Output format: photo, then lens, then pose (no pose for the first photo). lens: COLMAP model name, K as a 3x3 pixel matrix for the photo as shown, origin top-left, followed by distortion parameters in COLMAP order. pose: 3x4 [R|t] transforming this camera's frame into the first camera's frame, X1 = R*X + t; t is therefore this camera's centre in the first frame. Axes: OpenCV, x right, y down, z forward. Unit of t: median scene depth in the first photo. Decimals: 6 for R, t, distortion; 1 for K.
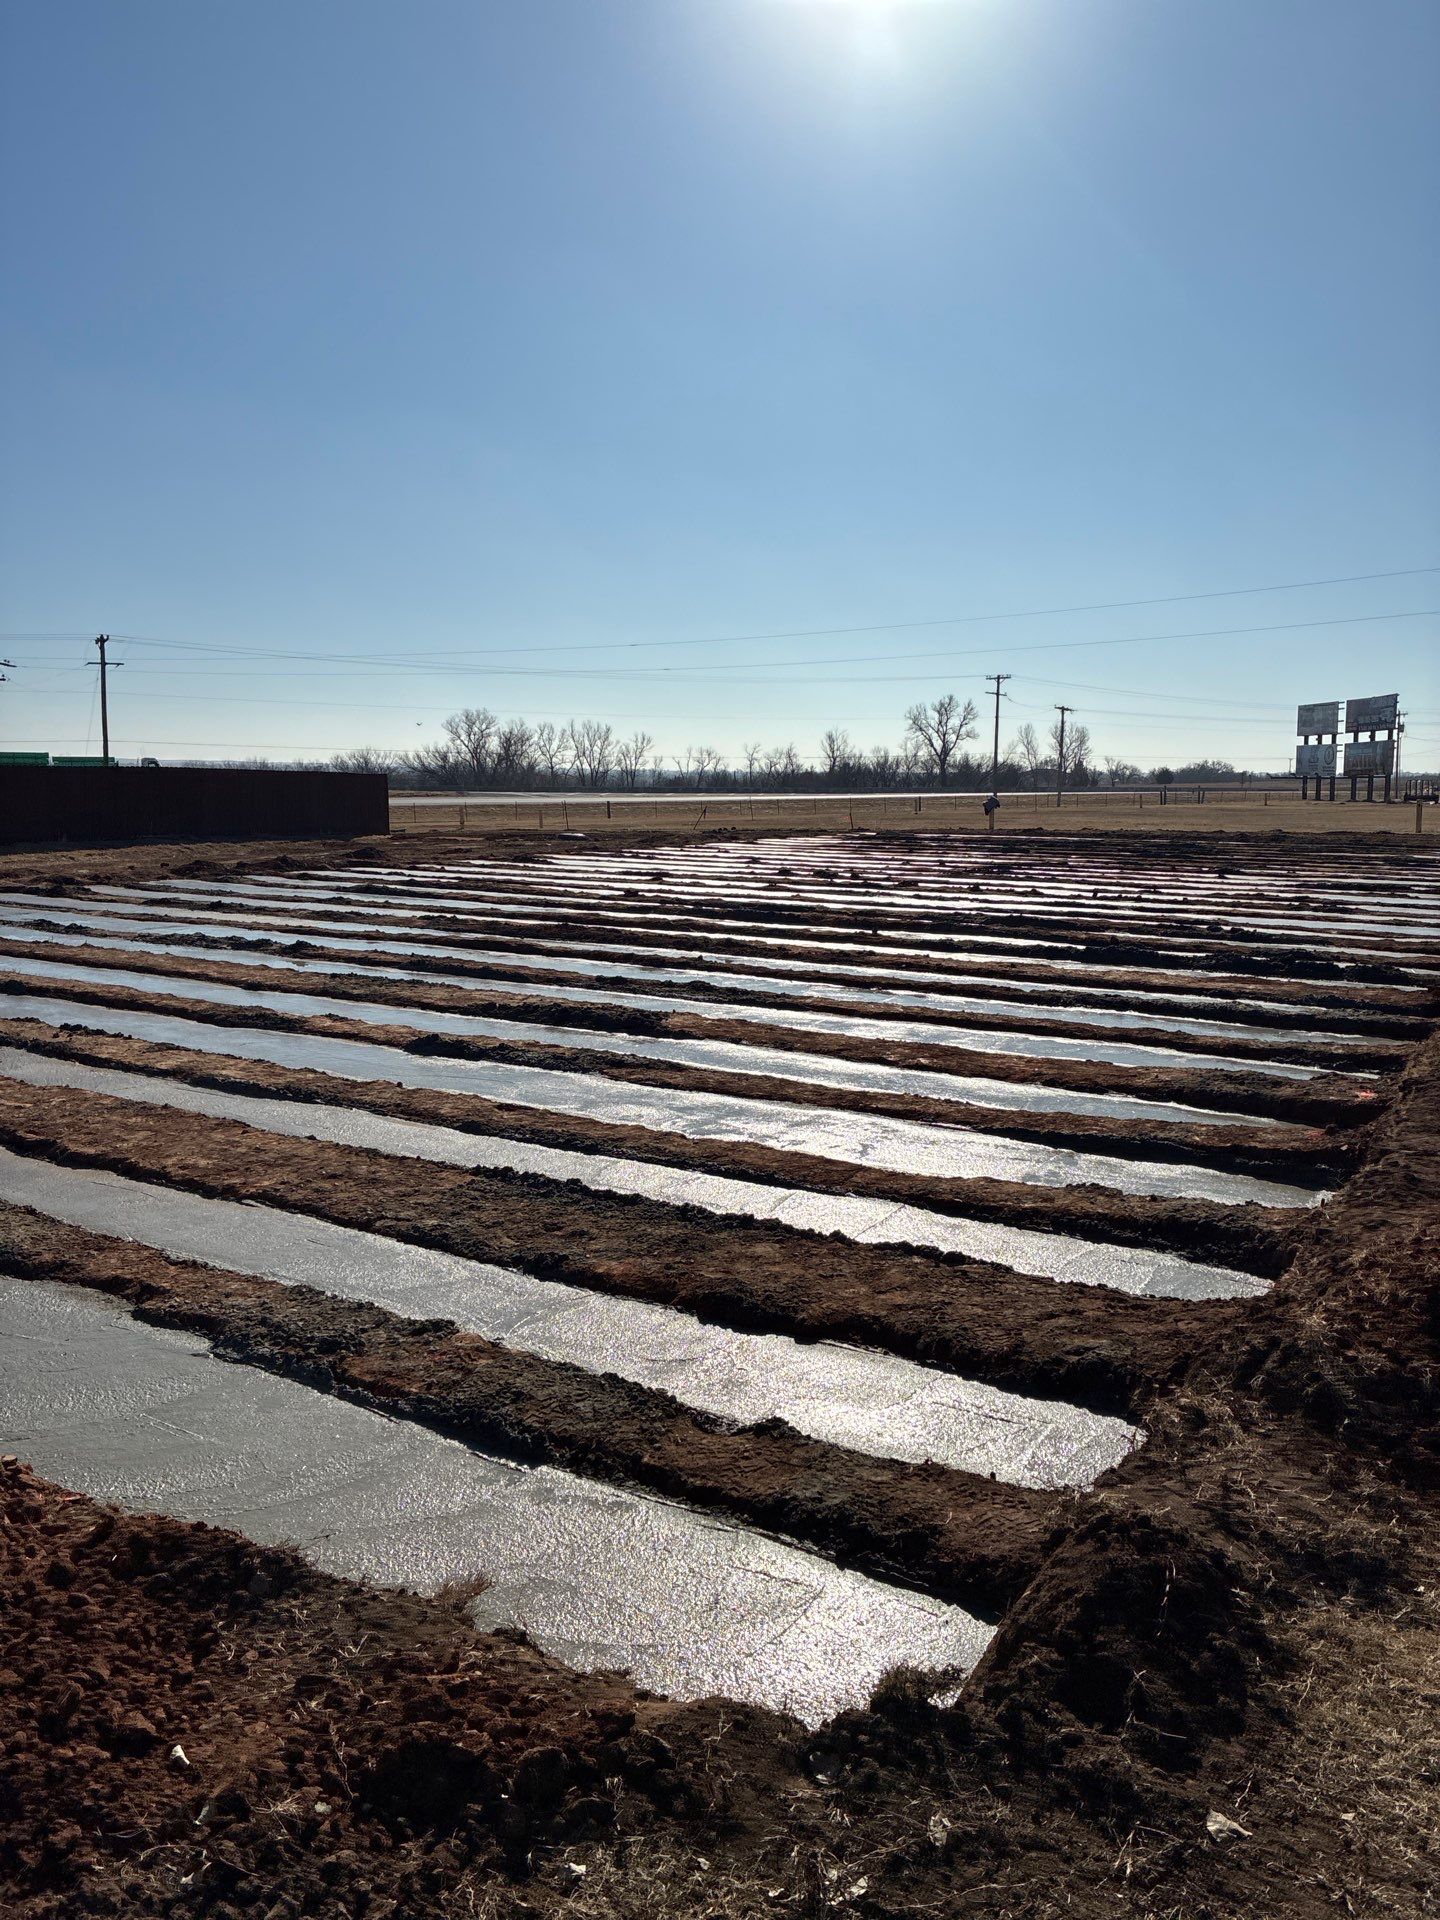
lens RADIAL K [[1428.3, 0, 738.0], [0, 1428.3, 962.0], [0, 0, 1]] dist [0.059740, -0.086082]
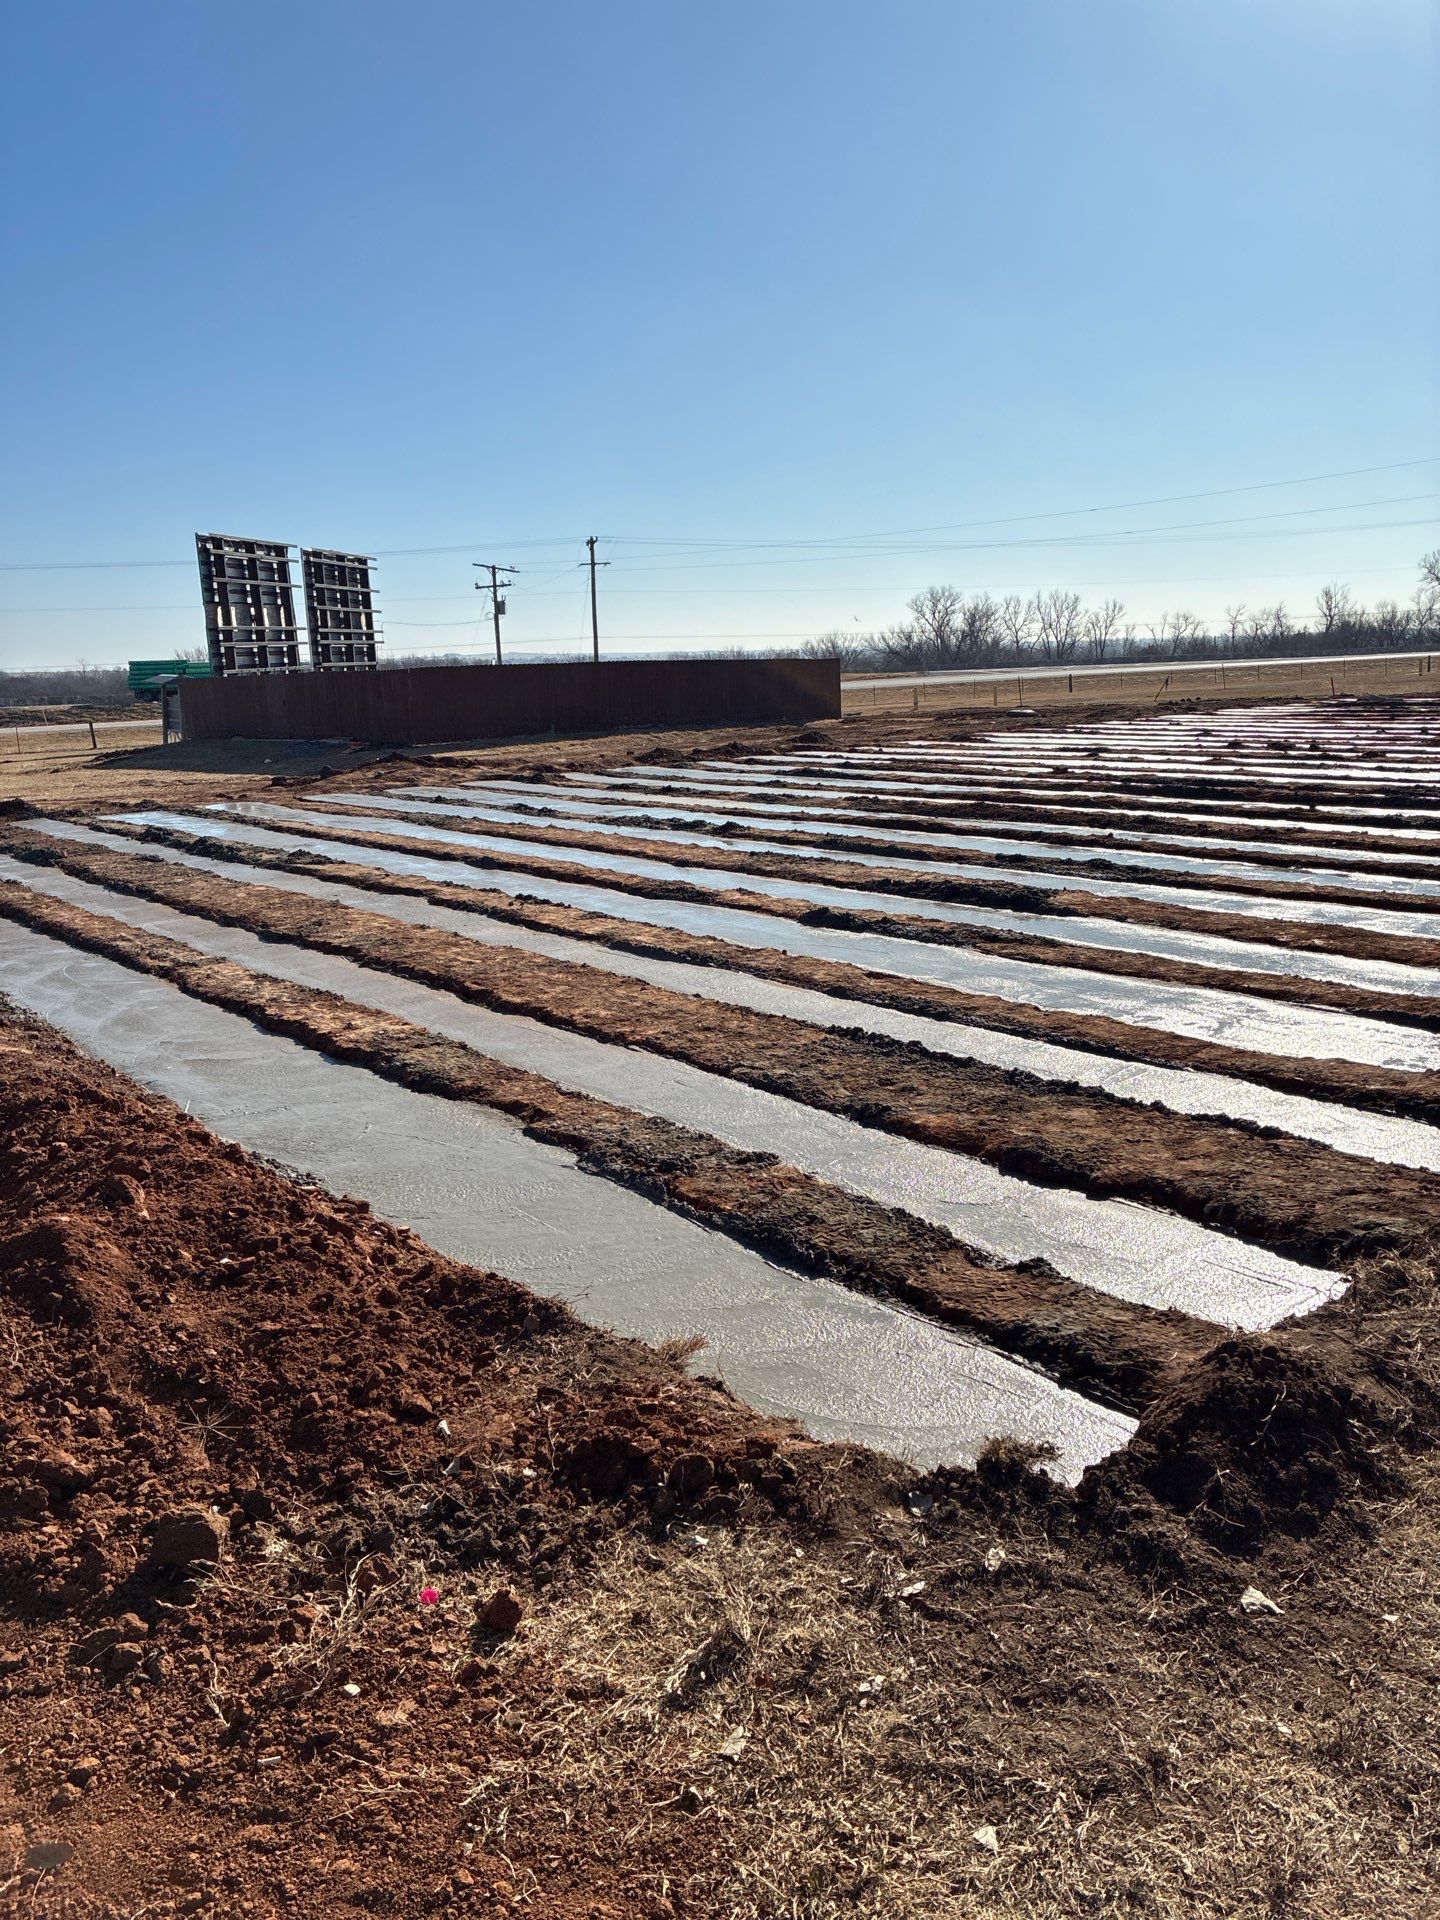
lens RADIAL K [[1428.3, 0, 738.0], [0, 1428.3, 962.0], [0, 0, 1]] dist [0.059740, -0.086082]
pose [[0.949271, 0.025323, -0.313439, 0.116891], [0.000668, 0.996588, 0.082539, 0.005915], [0.314460, -0.078561, 0.946014, -0.057245]]
